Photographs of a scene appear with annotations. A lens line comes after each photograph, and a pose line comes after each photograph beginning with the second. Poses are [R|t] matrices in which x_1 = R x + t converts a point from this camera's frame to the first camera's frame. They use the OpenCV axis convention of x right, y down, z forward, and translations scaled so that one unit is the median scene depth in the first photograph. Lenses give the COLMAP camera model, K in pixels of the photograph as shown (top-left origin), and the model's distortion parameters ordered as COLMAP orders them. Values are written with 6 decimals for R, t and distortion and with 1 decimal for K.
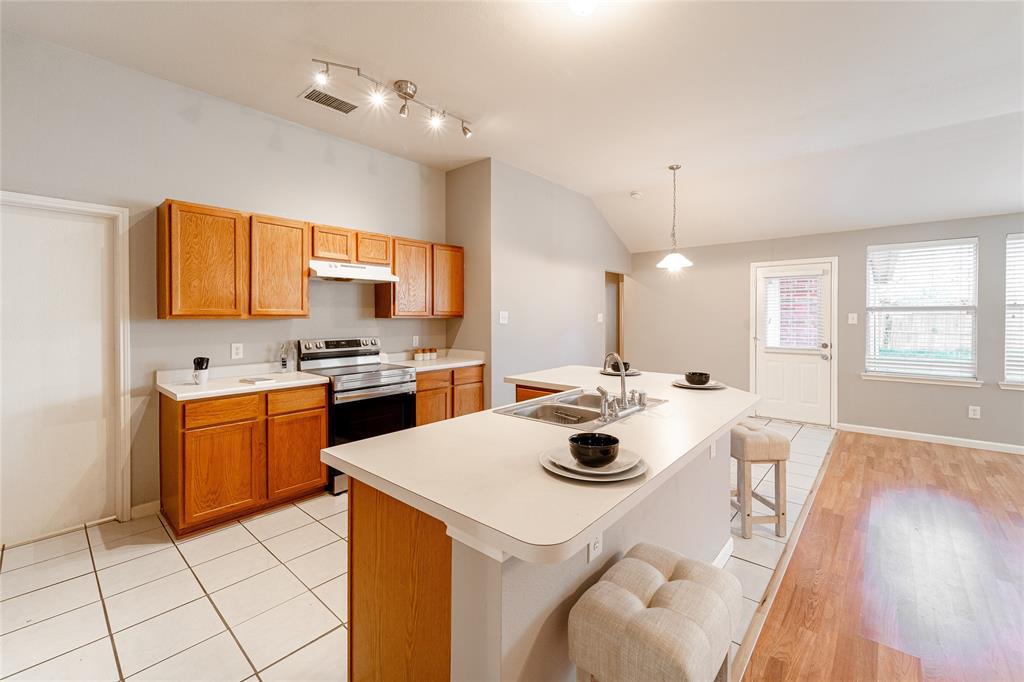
lens RADIAL K [[422.1, 0, 520.4], [0, 422.1, 320.4], [0, 0, 1]] dist [0.000310, -0.001604]
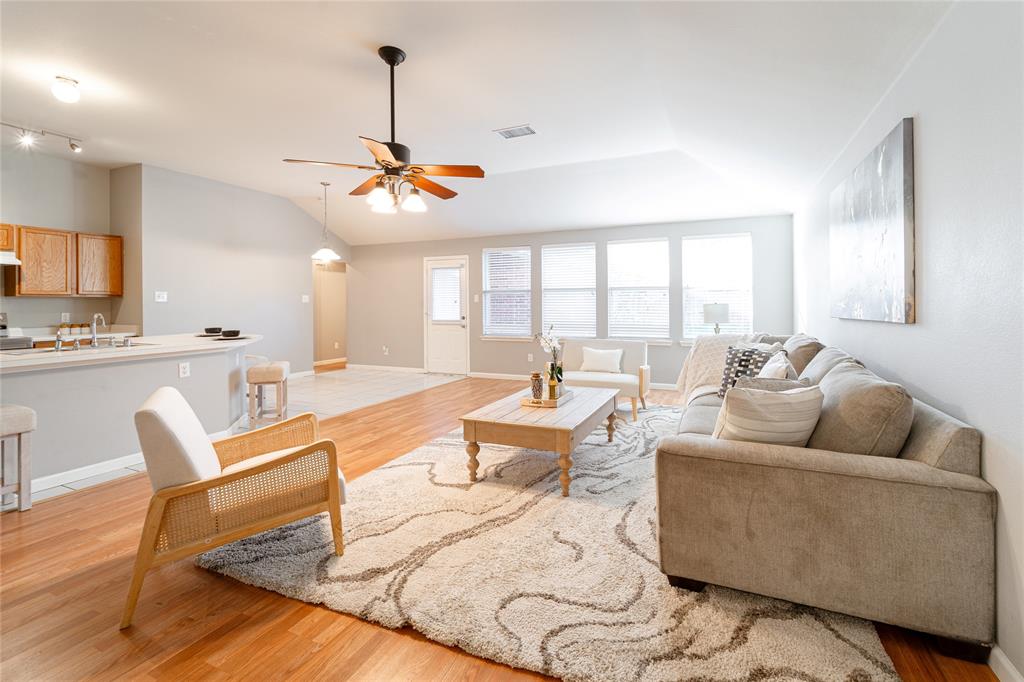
lens RADIAL K [[422.1, 0, 550.8], [0, 422.1, 302.5], [0, 0, 1]] dist [0.000310, -0.001604]
pose [[0.944961, -0.002242, 0.327176, 0.638989], [0.005680, 0.999938, -0.009555, 0.028491], [-0.327134, 0.010887, 0.944915, -0.513038]]
